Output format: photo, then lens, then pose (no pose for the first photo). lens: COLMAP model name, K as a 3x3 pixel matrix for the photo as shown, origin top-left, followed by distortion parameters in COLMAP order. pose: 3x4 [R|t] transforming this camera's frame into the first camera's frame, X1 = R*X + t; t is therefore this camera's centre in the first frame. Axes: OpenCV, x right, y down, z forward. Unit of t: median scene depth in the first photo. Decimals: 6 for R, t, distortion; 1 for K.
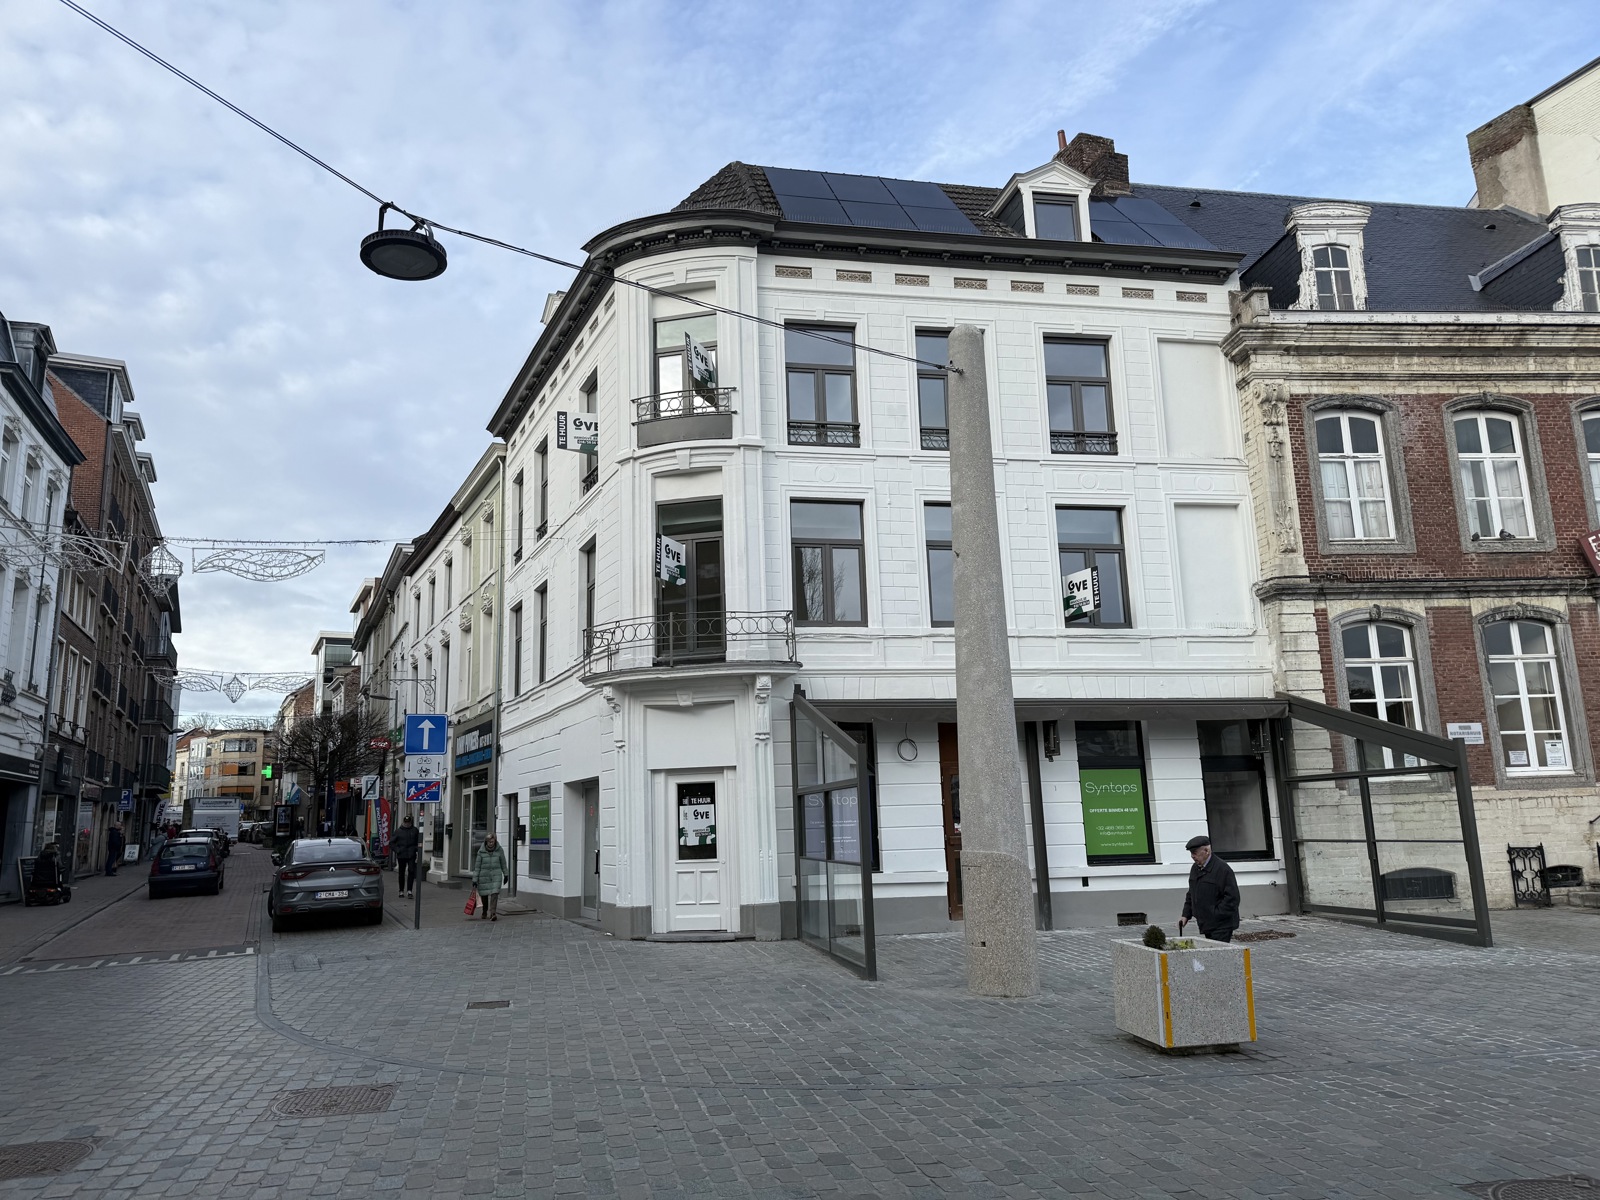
lens RADIAL K [[1125.8, 0, 789.4], [0, 1125.8, 603.5], [0, 0, 1]] dist [0.026592, -0.018173]
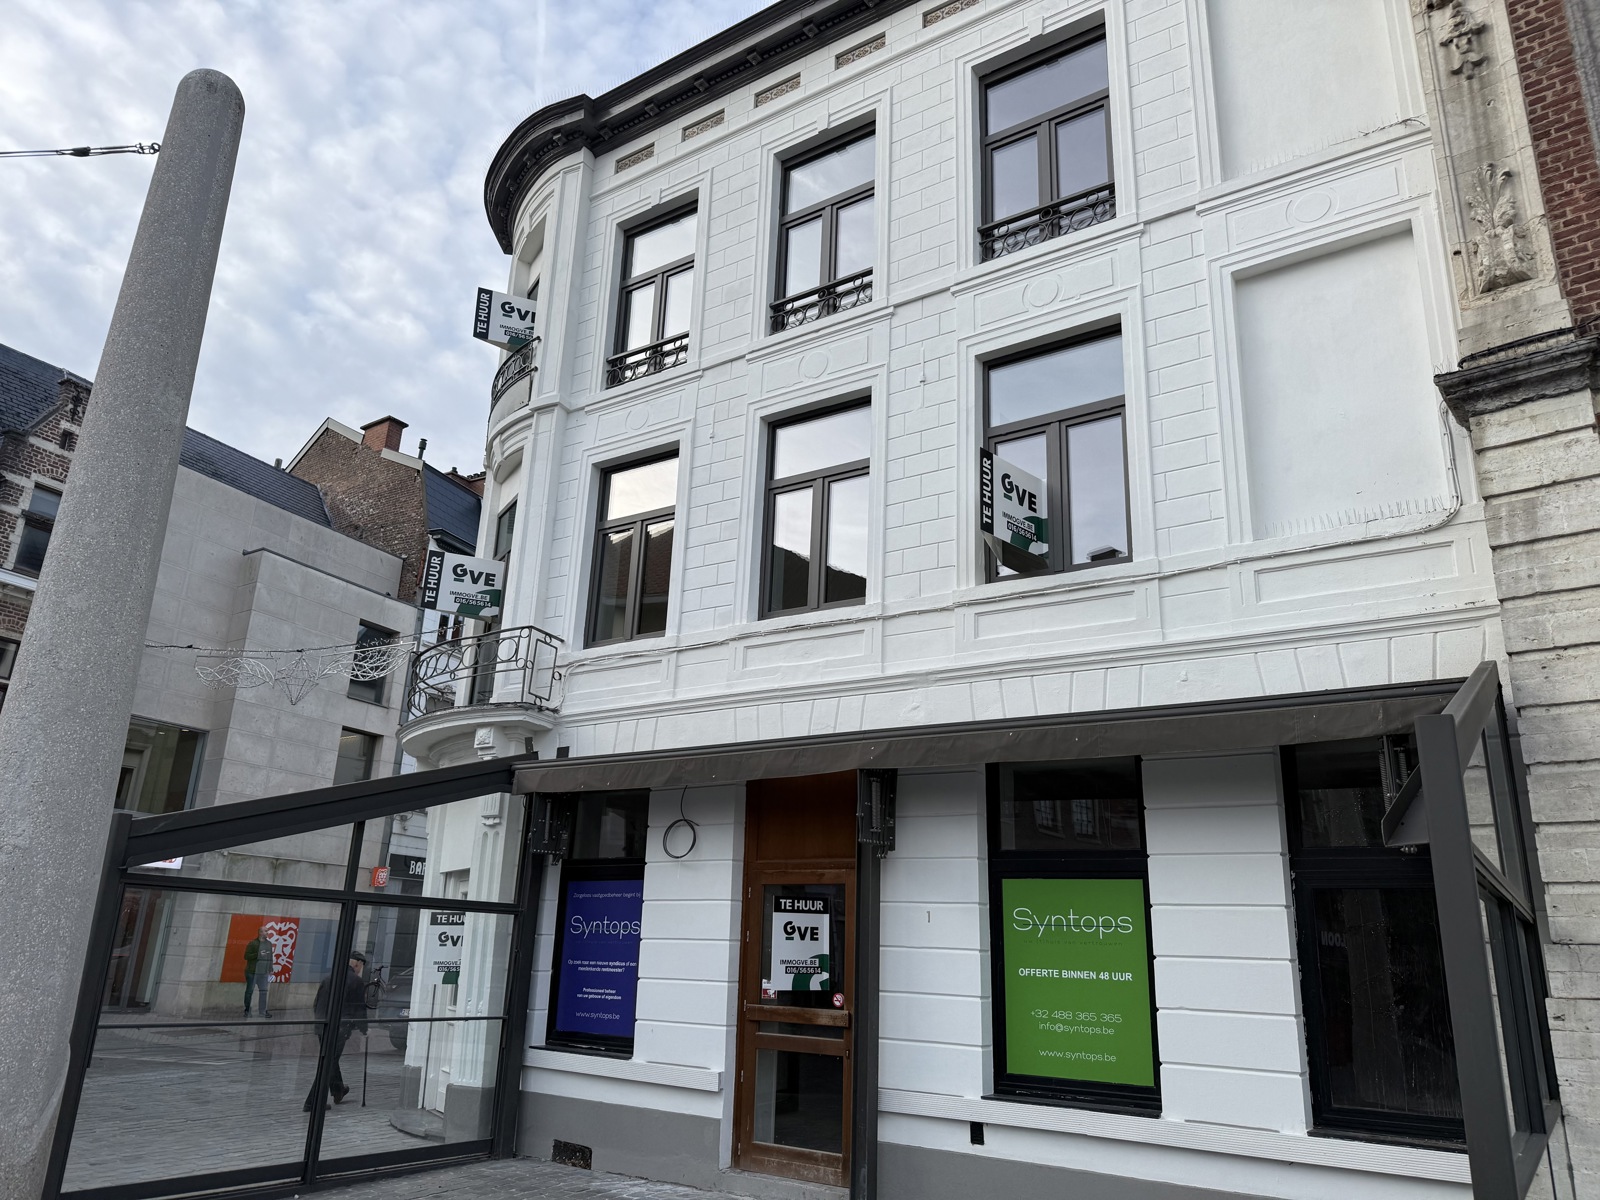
lens RADIAL K [[1125.8, 0, 803.5], [0, 1125.8, 600.8], [0, 0, 1]] dist [0.026592, -0.018173]
pose [[0.710719, -0.161821, -0.684611, 0.519989], [0.079807, 0.985448, -0.150078, 0.094394], [0.698934, 0.052027, 0.713291, 0.584667]]
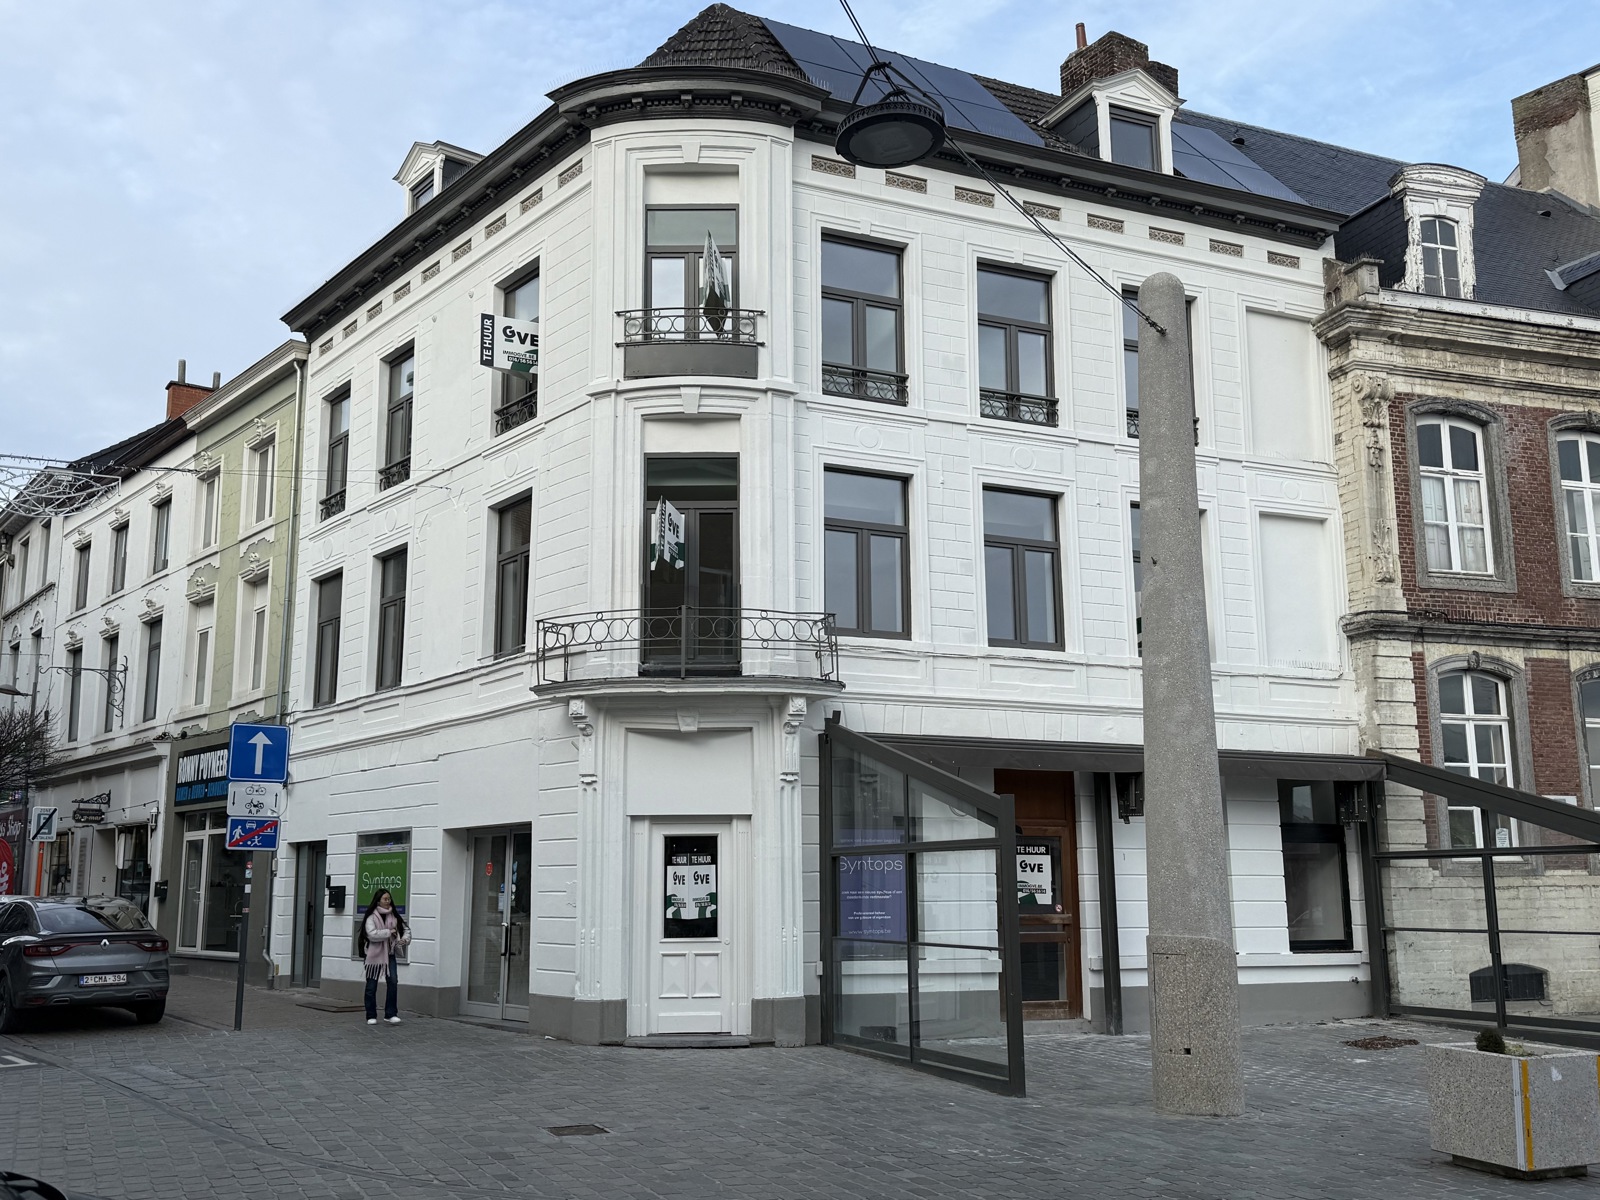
lens RADIAL K [[1521.6, 0, 800.2], [0, 1521.6, 602.5], [0, 0, 1]] dist [0.022586, 0.000000]
pose [[0.972281, 0.068103, 0.223676, -0.228201], [-0.068671, 0.997626, -0.005251, 0.005225], [-0.223503, -0.010254, 0.974649, 0.003390]]
